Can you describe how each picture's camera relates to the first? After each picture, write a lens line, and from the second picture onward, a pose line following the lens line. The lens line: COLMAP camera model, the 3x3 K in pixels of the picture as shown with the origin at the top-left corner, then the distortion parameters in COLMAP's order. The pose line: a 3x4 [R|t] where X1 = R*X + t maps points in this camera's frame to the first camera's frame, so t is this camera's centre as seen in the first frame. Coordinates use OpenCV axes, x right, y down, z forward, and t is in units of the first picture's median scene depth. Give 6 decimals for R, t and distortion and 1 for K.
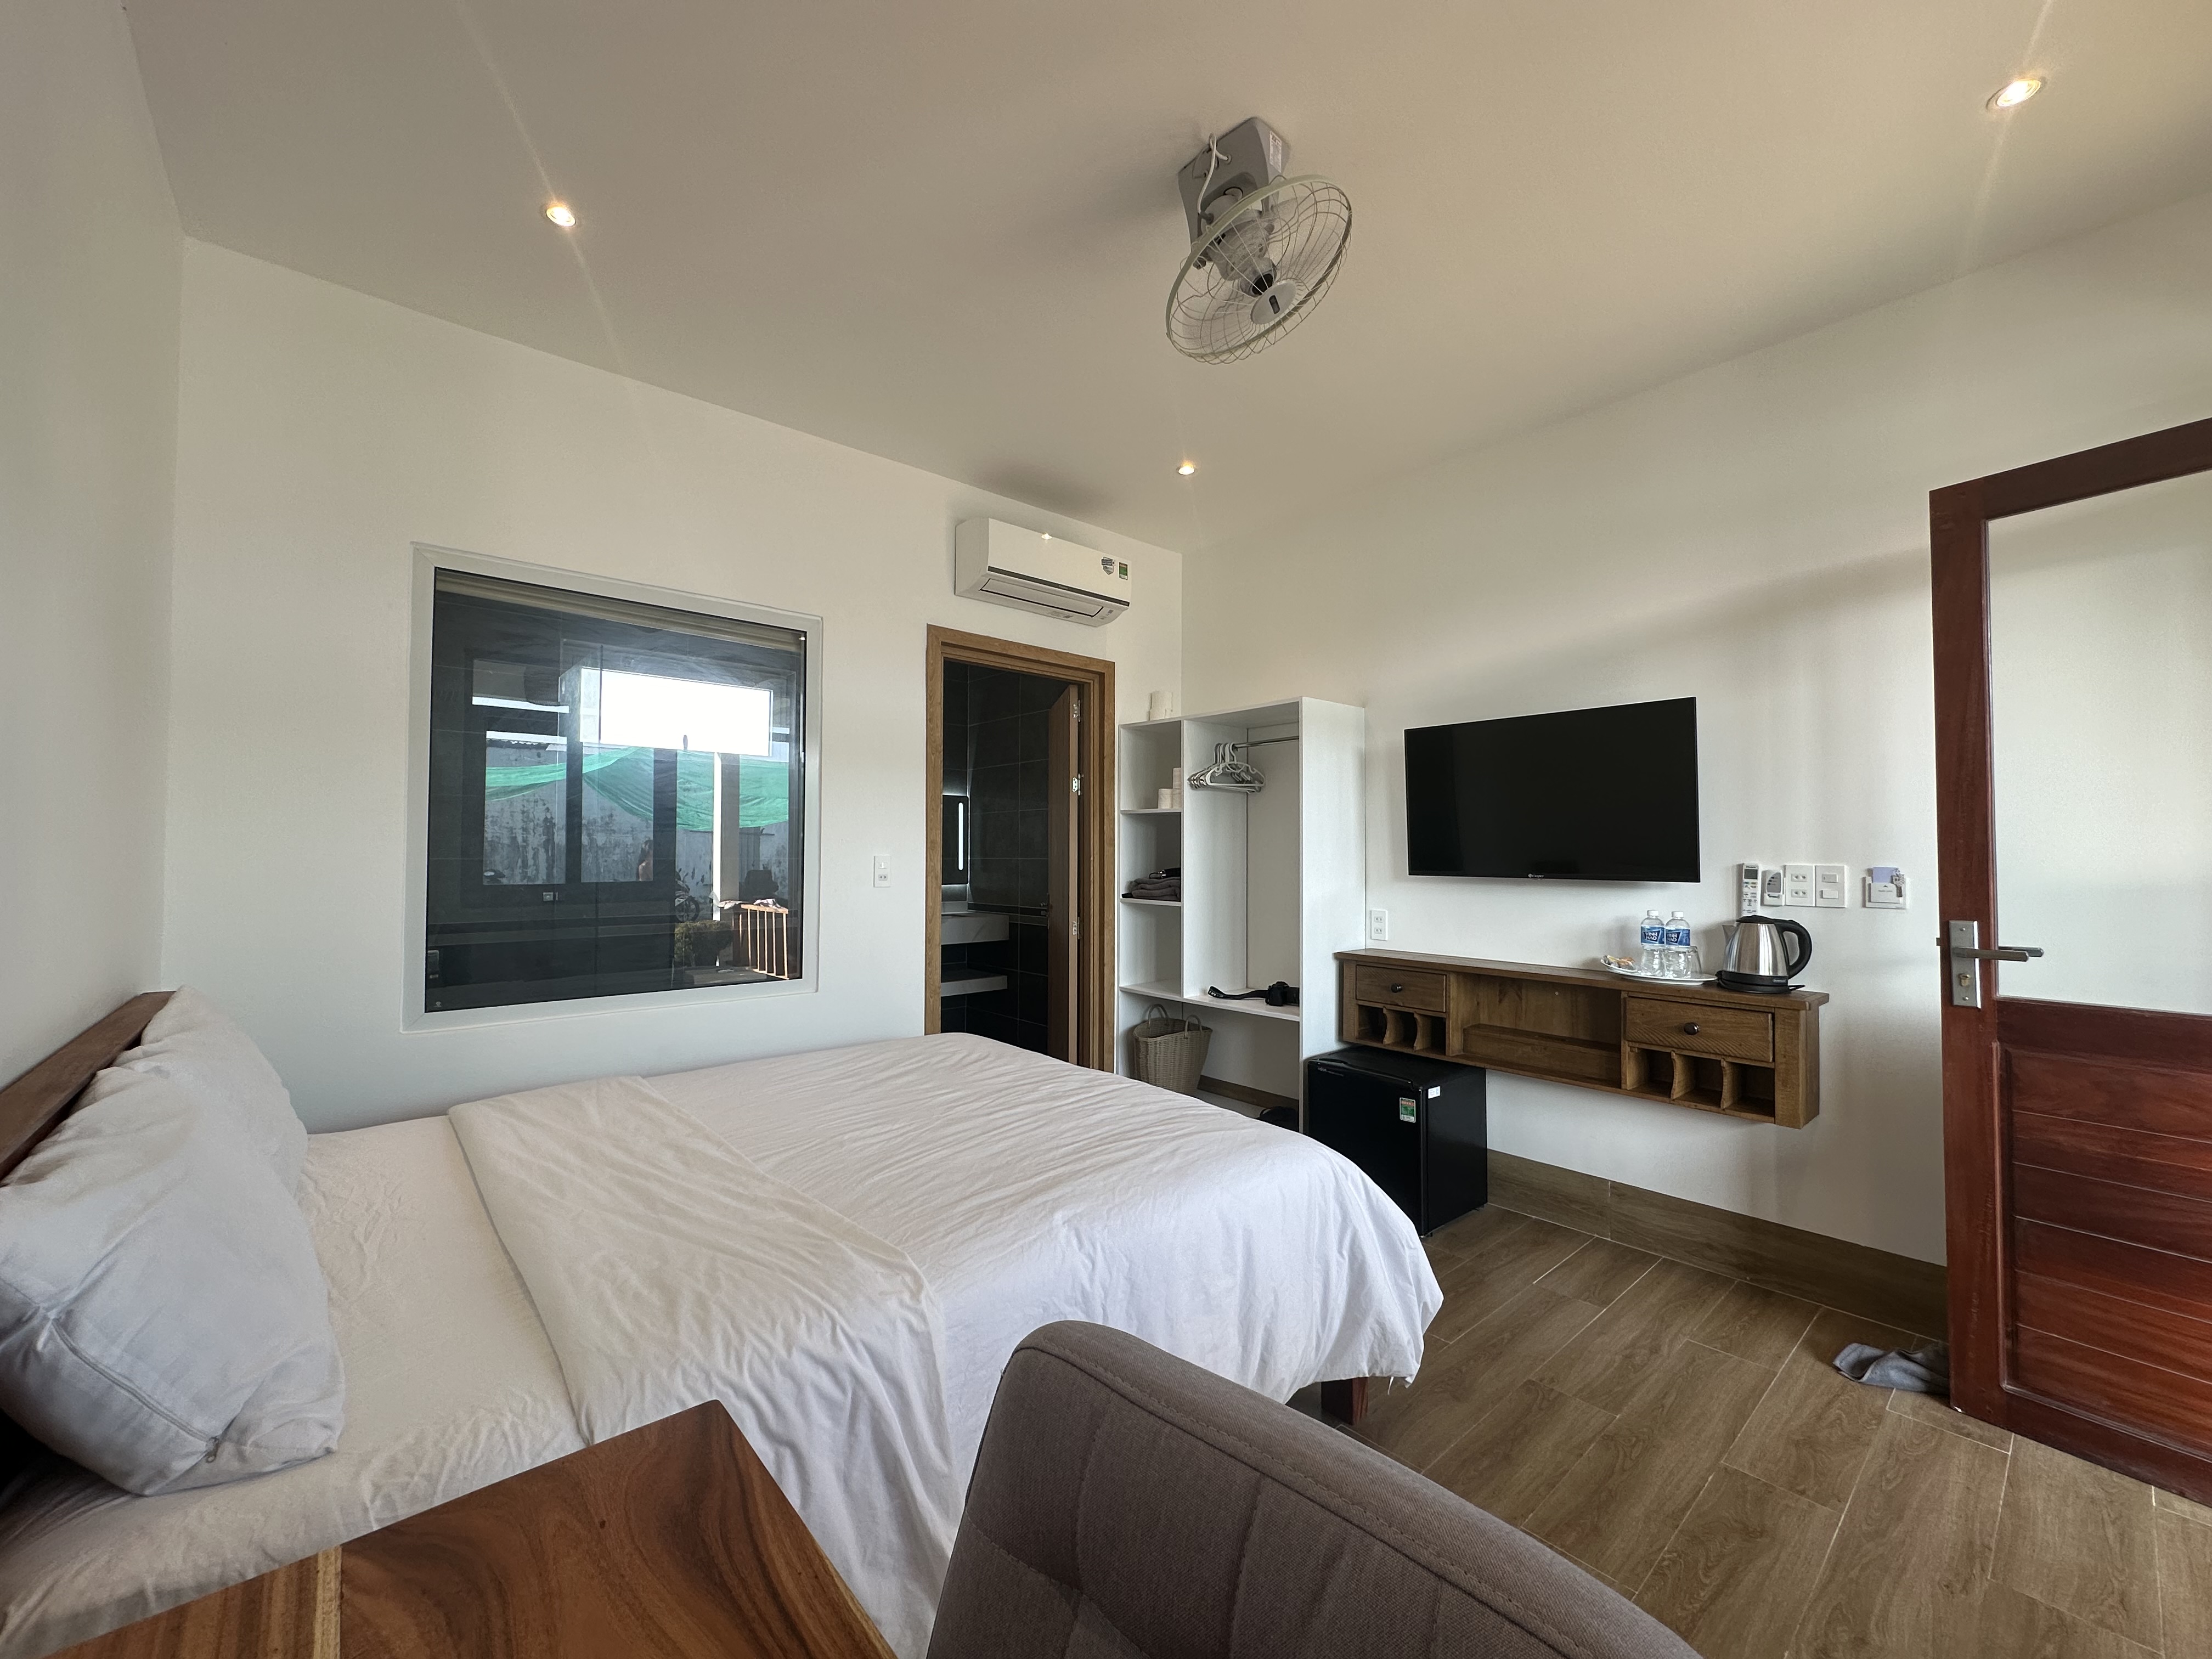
lens RADIAL K [[892.3, 0, 1107.2], [0, 892.3, 834.2], [0, 0, 1]] dist [-0.000293, 0.000674]
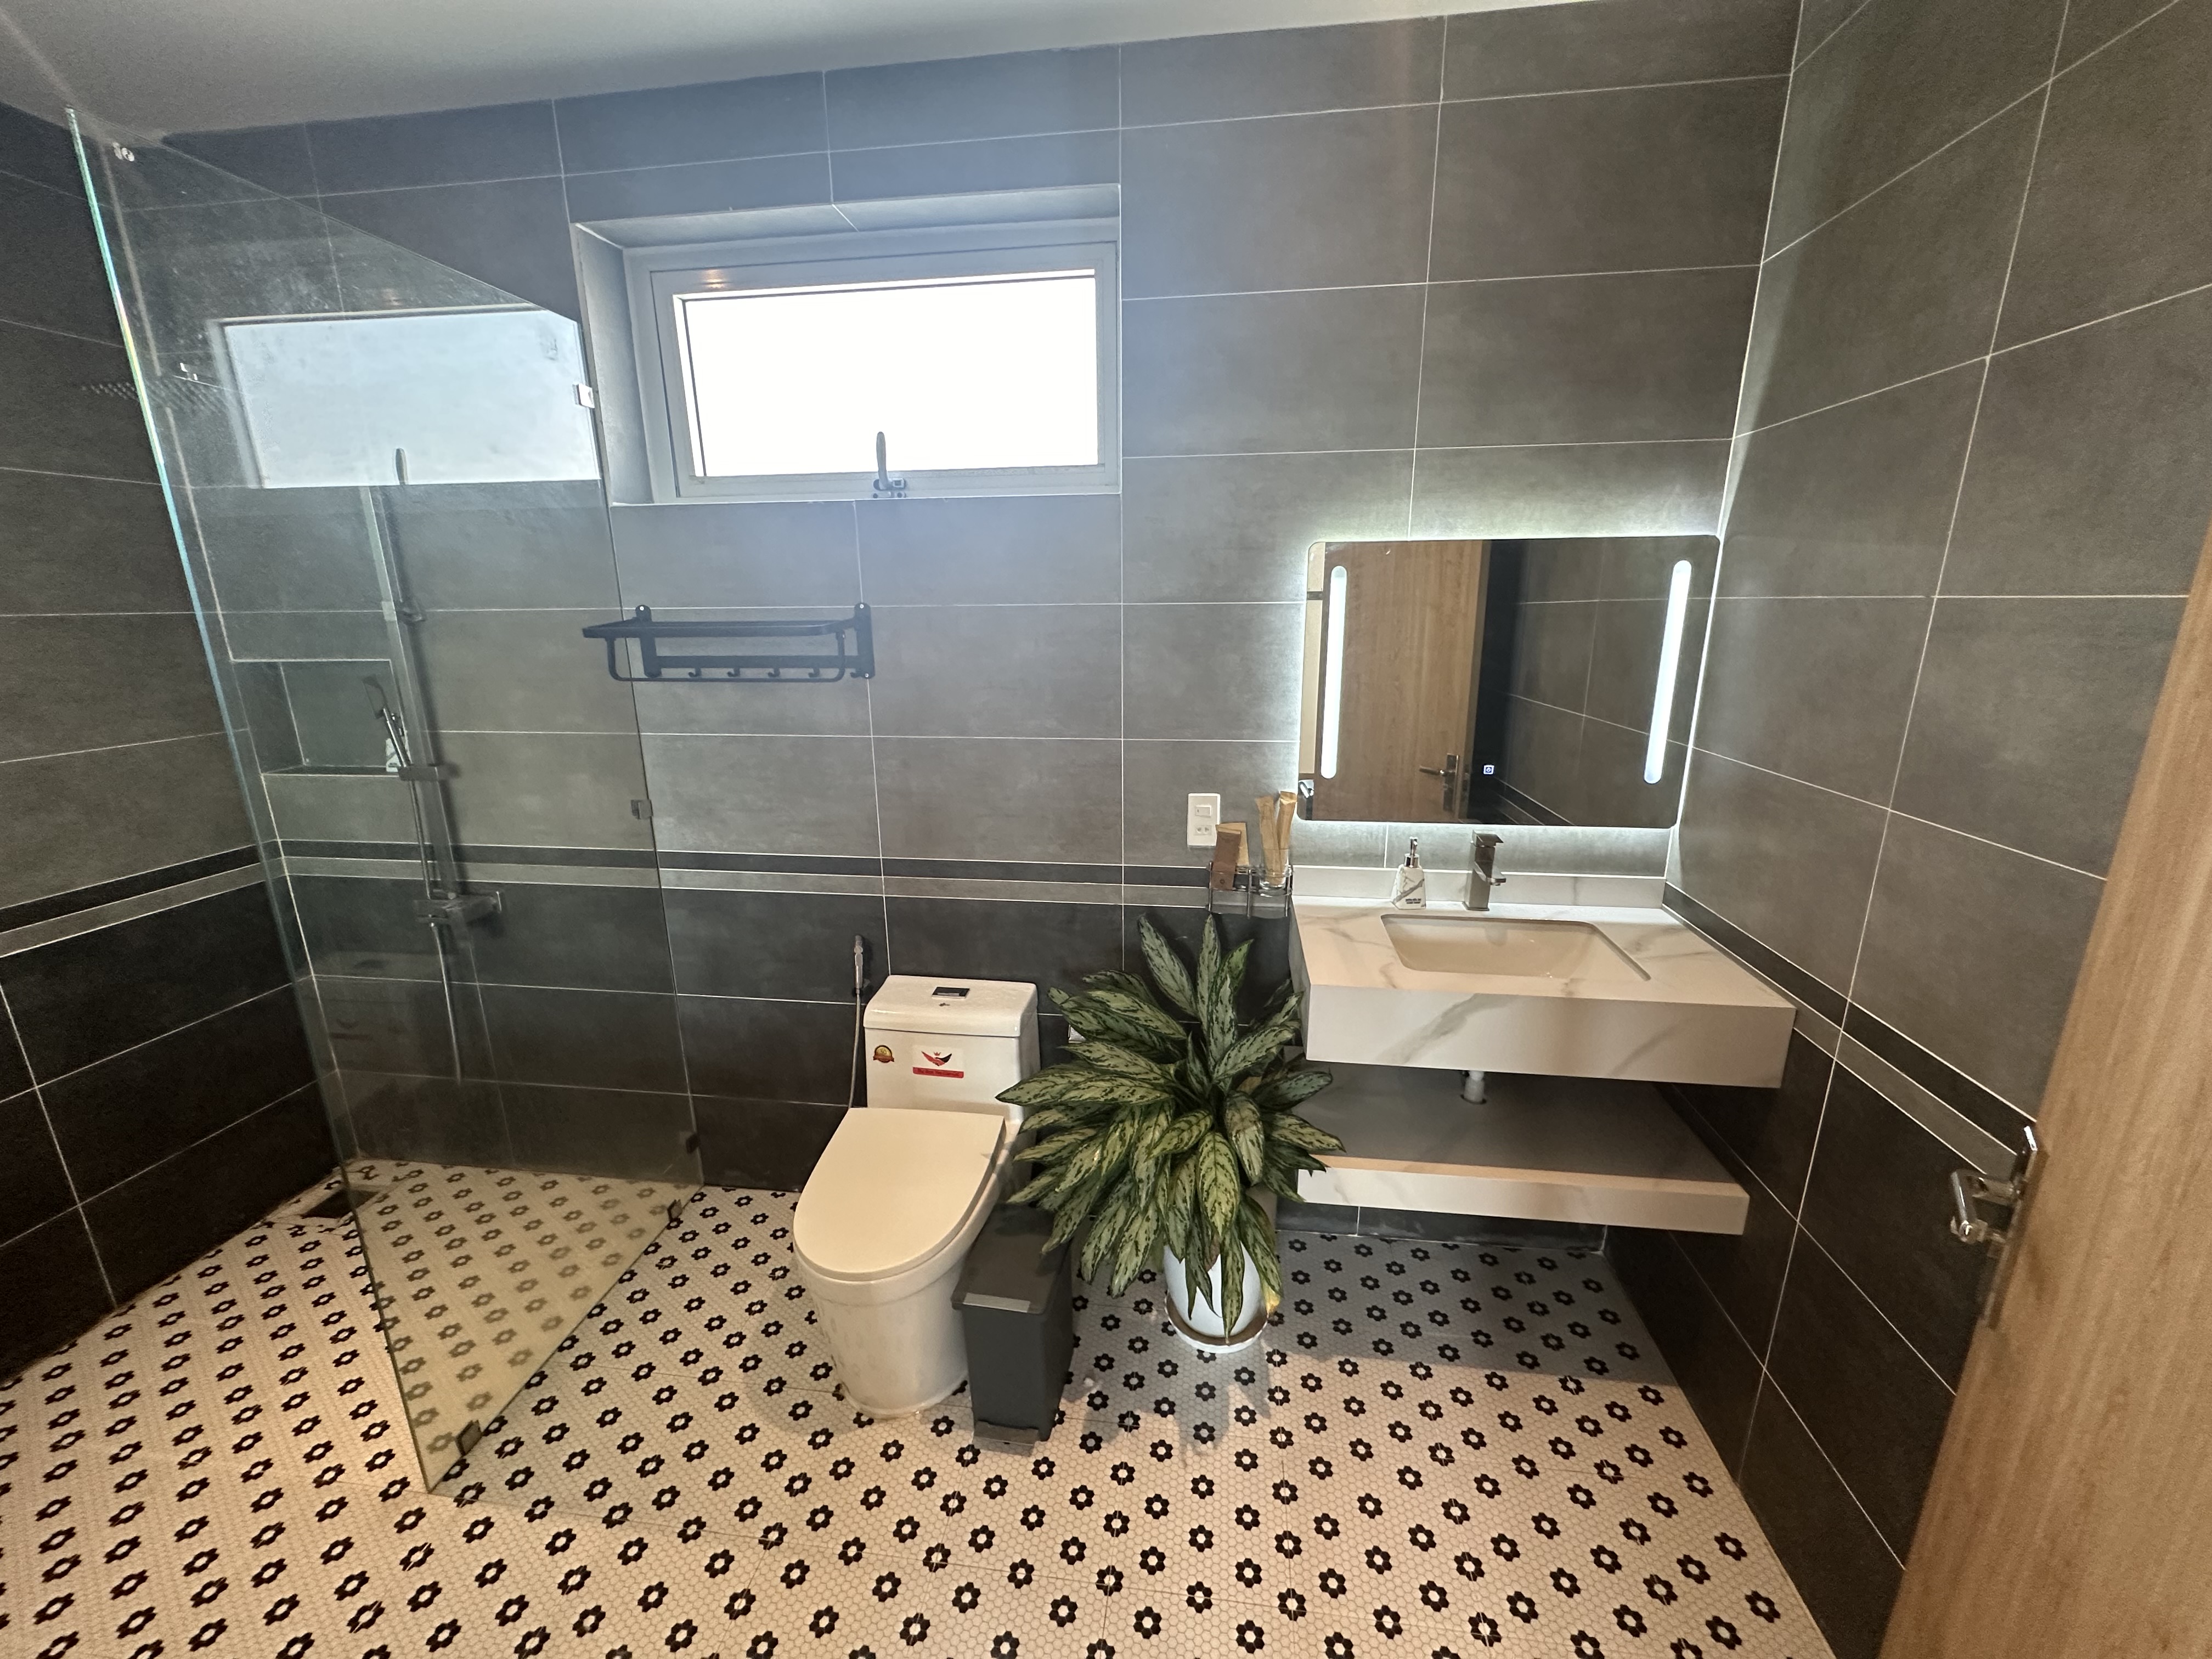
lens RADIAL K [[892.3, 0, 1100.2], [0, 892.3, 831.9], [0, 0, 1]] dist [-0.000293, 0.000674]
pose [[0.656991, 0.184107, -0.731073, -0.059084], [0.033492, 0.961638, 0.272269, -0.035542], [0.753154, -0.203364, 0.625621, 0.653264]]
